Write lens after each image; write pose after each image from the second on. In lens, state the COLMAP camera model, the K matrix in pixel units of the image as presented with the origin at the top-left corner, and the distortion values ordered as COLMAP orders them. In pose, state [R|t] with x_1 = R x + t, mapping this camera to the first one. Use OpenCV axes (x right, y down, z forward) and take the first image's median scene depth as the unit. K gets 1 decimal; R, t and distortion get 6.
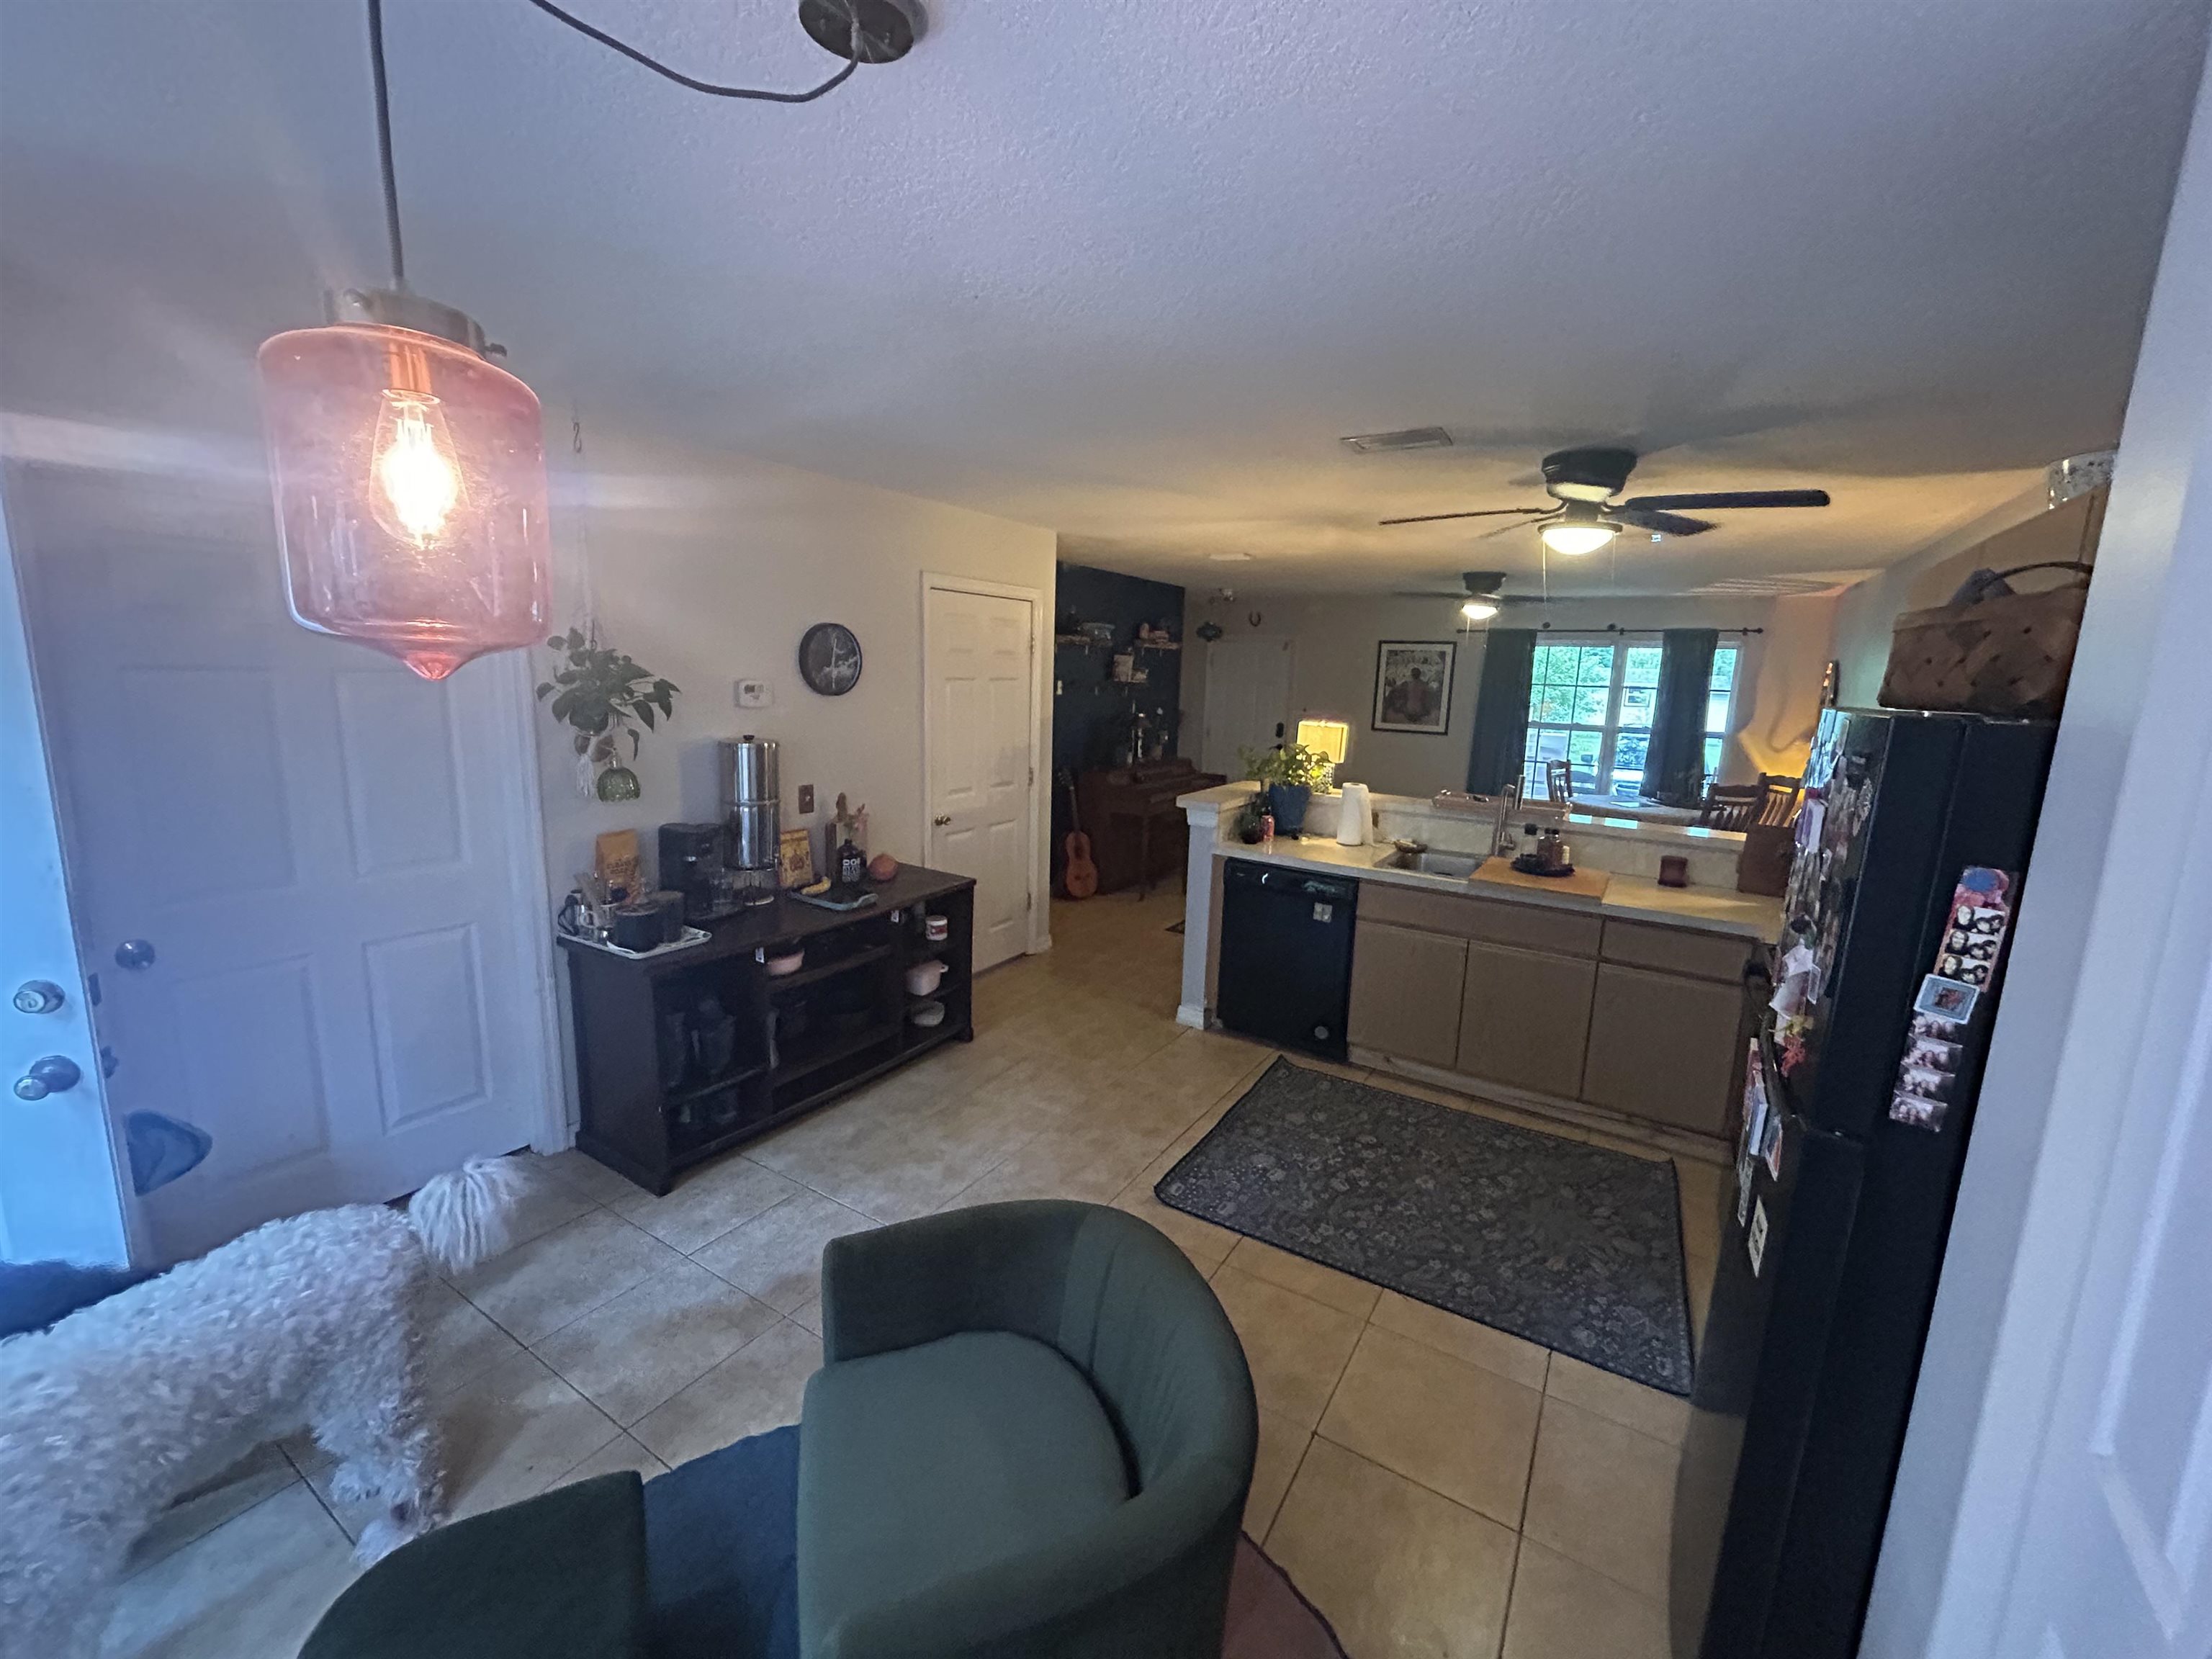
lens RADIAL K [[892.5, 0, 1106.0], [0, 892.5, 829.5], [0, 0, 1]] dist [0.000595, -0.000038]
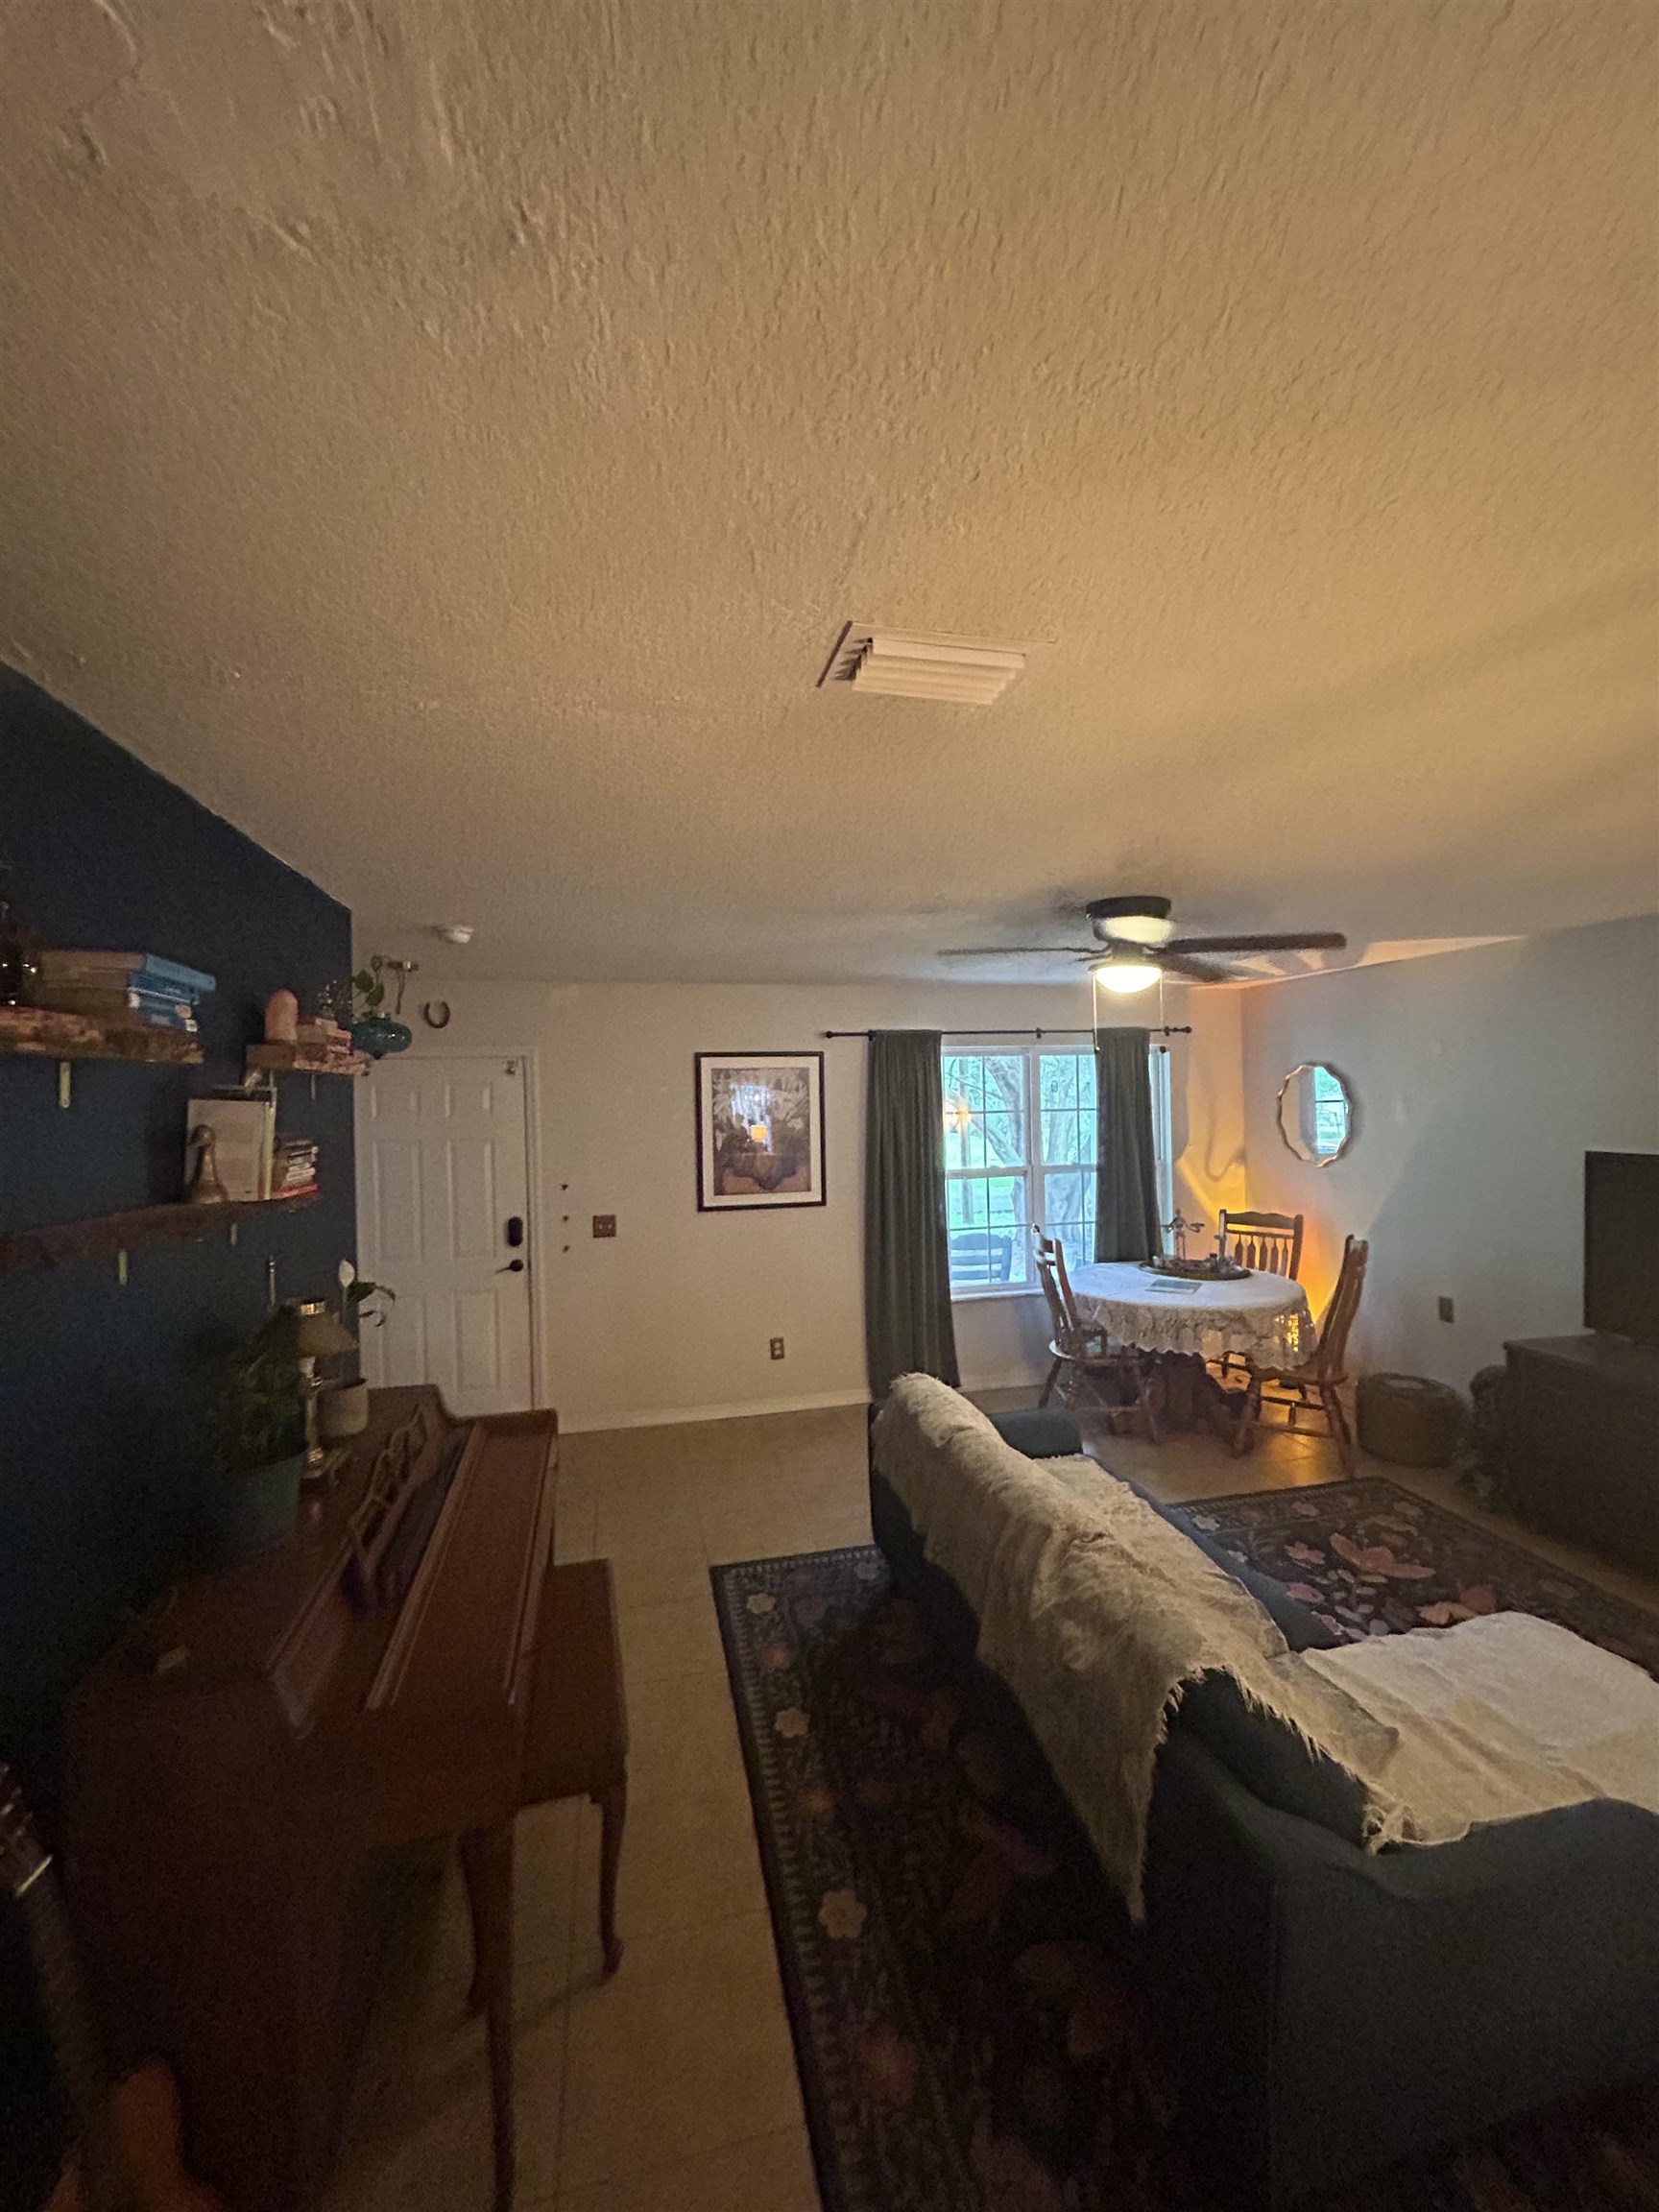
lens RADIAL K [[892.5, 0, 829.5], [0, 892.5, 1106.0], [0, 0, 1]] dist [0.000595, -0.000038]
pose [[0.699015, -0.053707, 0.713088, -0.040536], [0.171218, 0.980741, -0.093973, -0.130681], [-0.694307, 0.187782, 0.694748, 0.652855]]
